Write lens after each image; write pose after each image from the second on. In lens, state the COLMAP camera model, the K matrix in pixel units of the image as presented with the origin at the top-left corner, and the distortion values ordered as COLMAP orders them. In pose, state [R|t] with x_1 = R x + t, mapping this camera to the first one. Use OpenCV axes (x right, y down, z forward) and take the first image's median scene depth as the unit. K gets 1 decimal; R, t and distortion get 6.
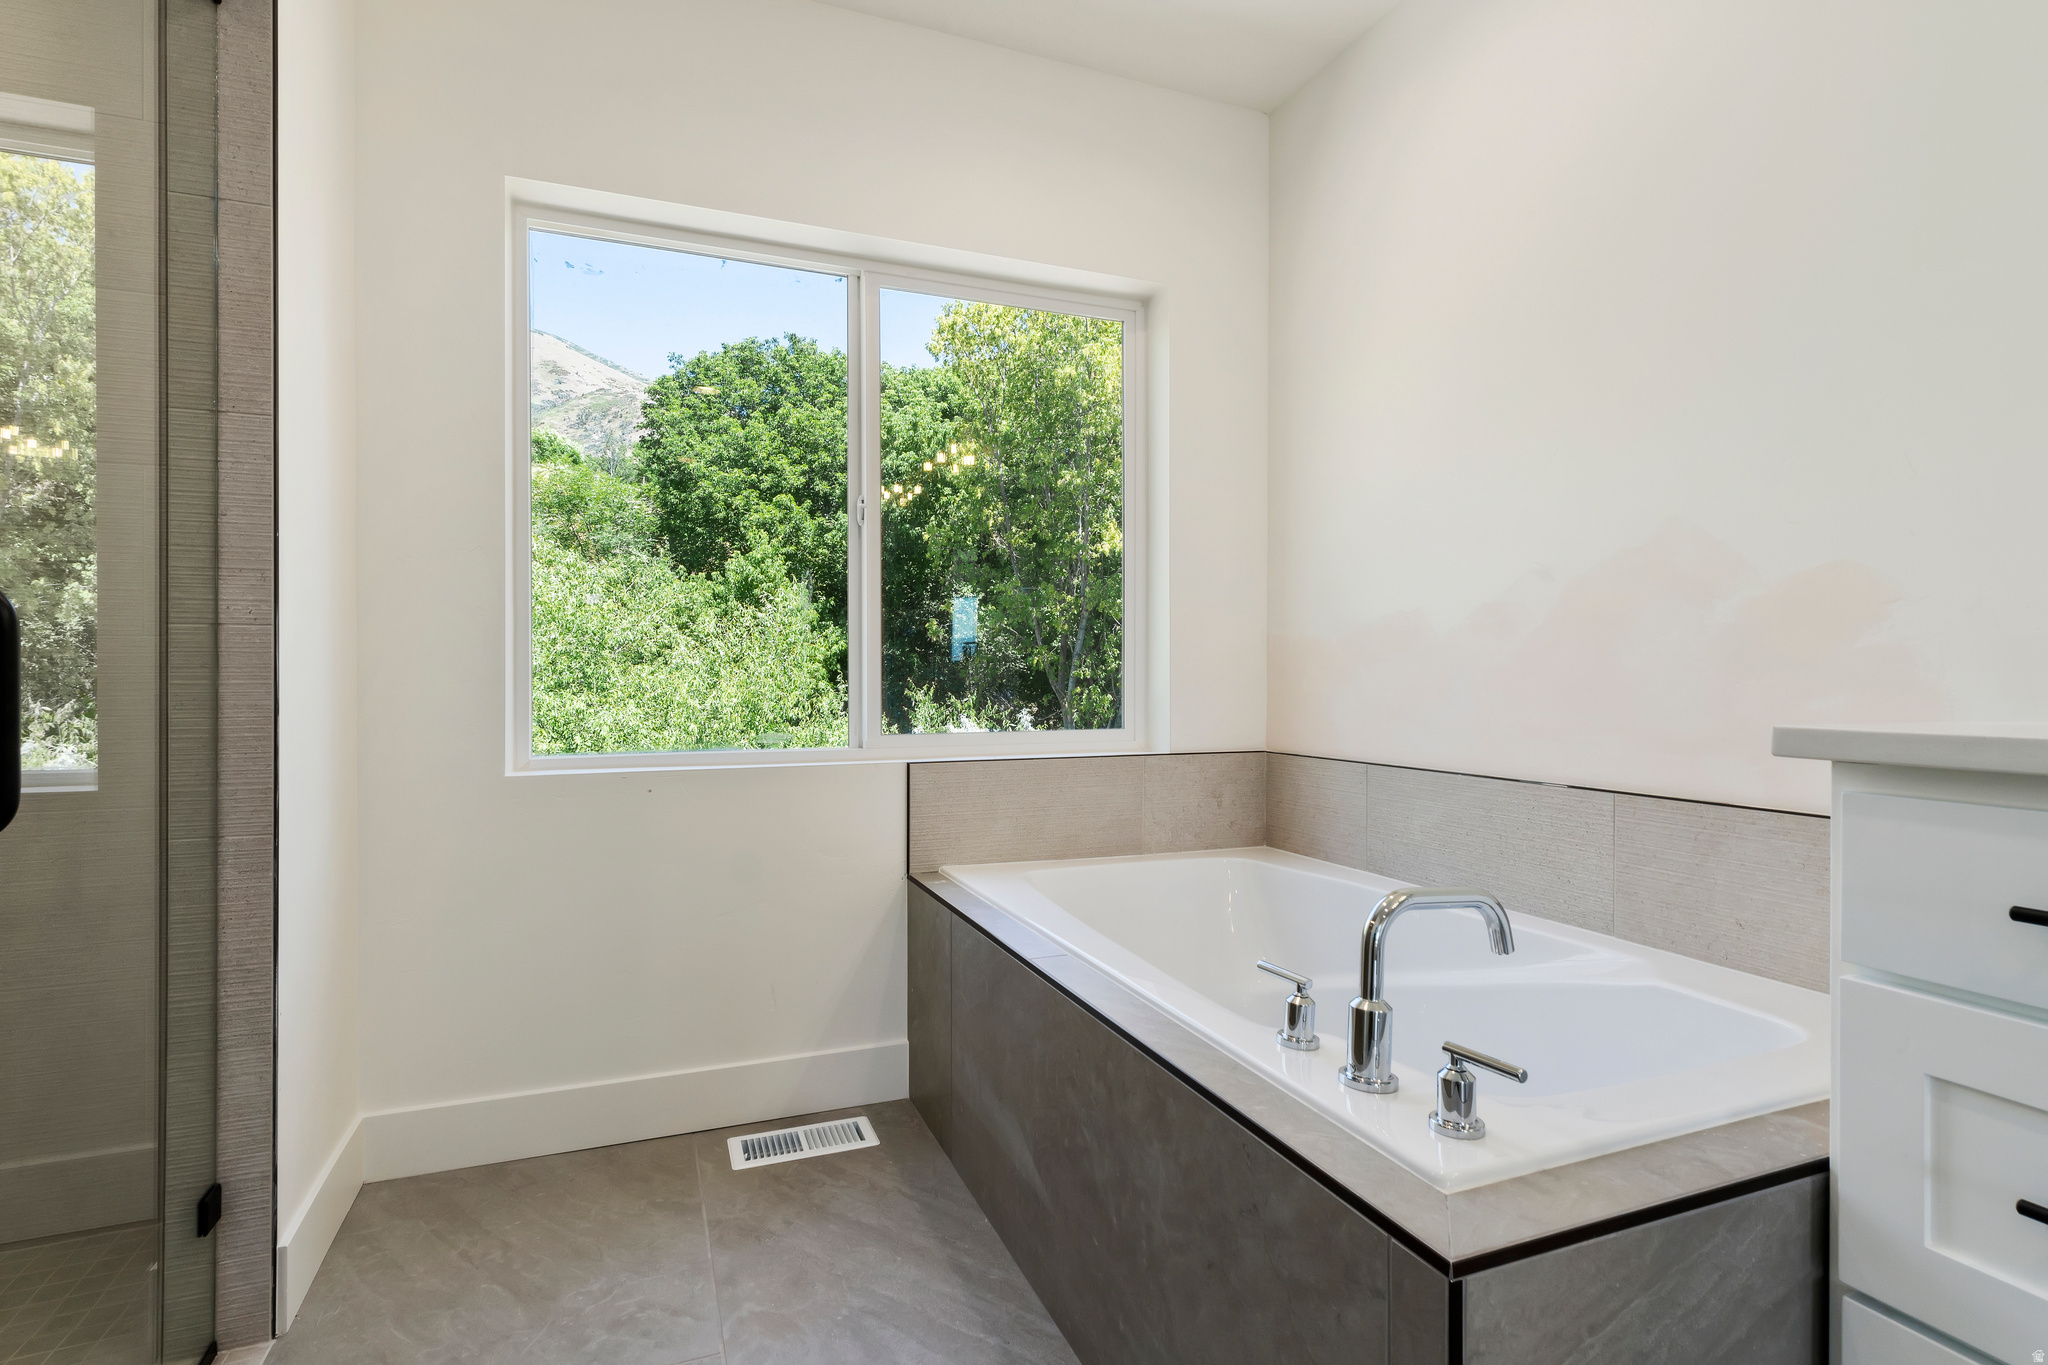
lens RADIAL K [[991.7, 0, 1010.0], [0, 991.7, 672.8], [0, 0, 1]] dist [0.003441, -0.001716]
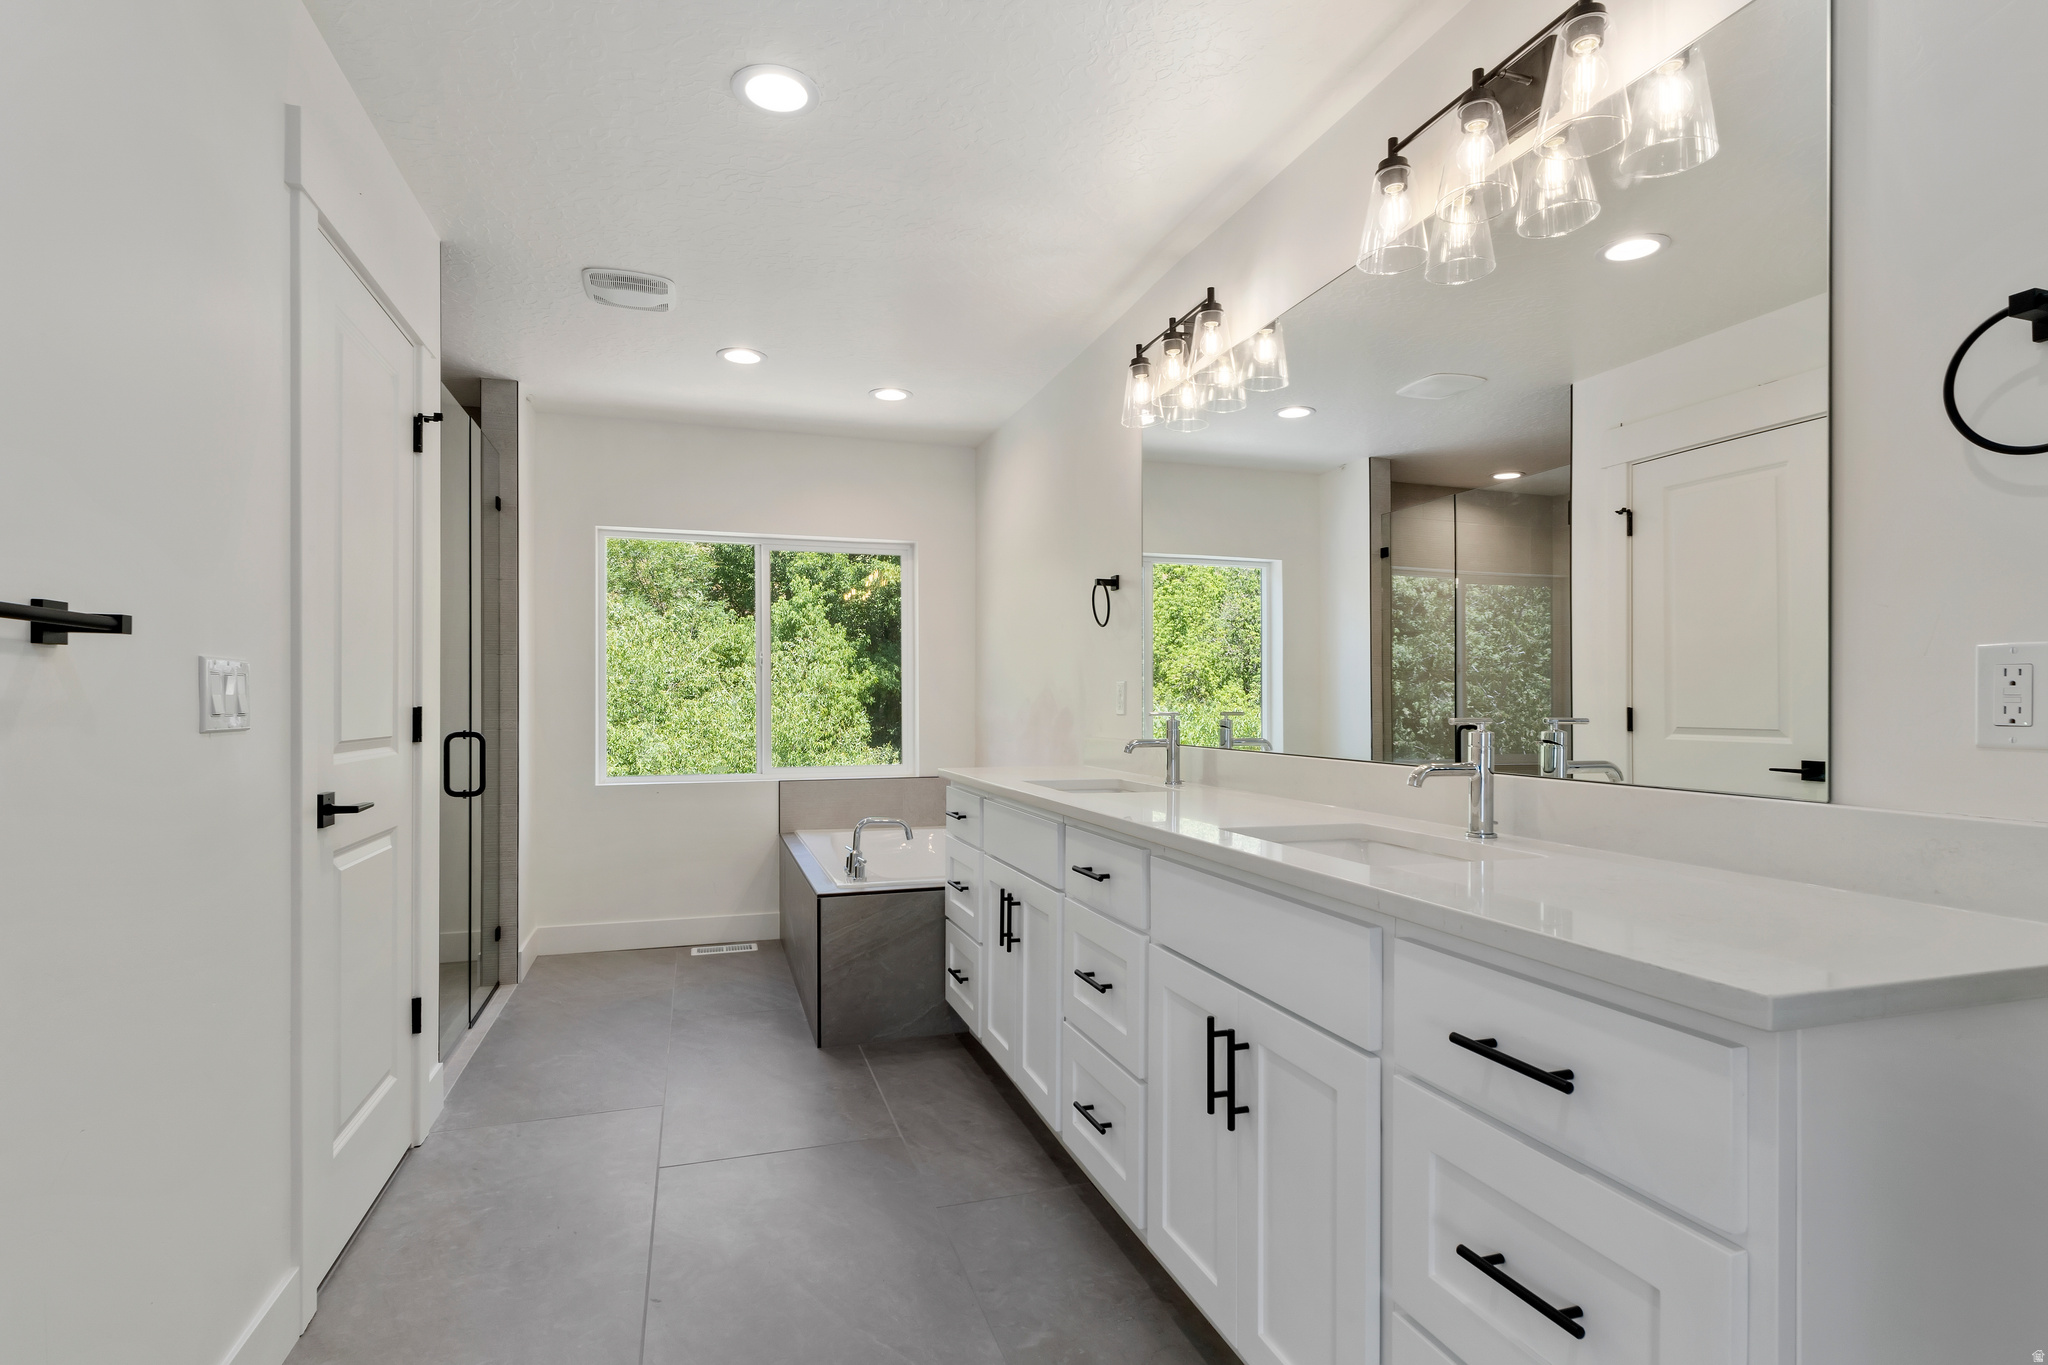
lens RADIAL K [[991.7, 0, 1029.8], [0, 991.7, 701.0], [0, 0, 1]] dist [0.003441, -0.001716]
pose [[0.999169, 0.004087, -0.040546, 0.517683], [-0.003967, 0.999988, 0.003034, -0.090365], [0.040558, -0.002871, 0.999173, -1.105838]]
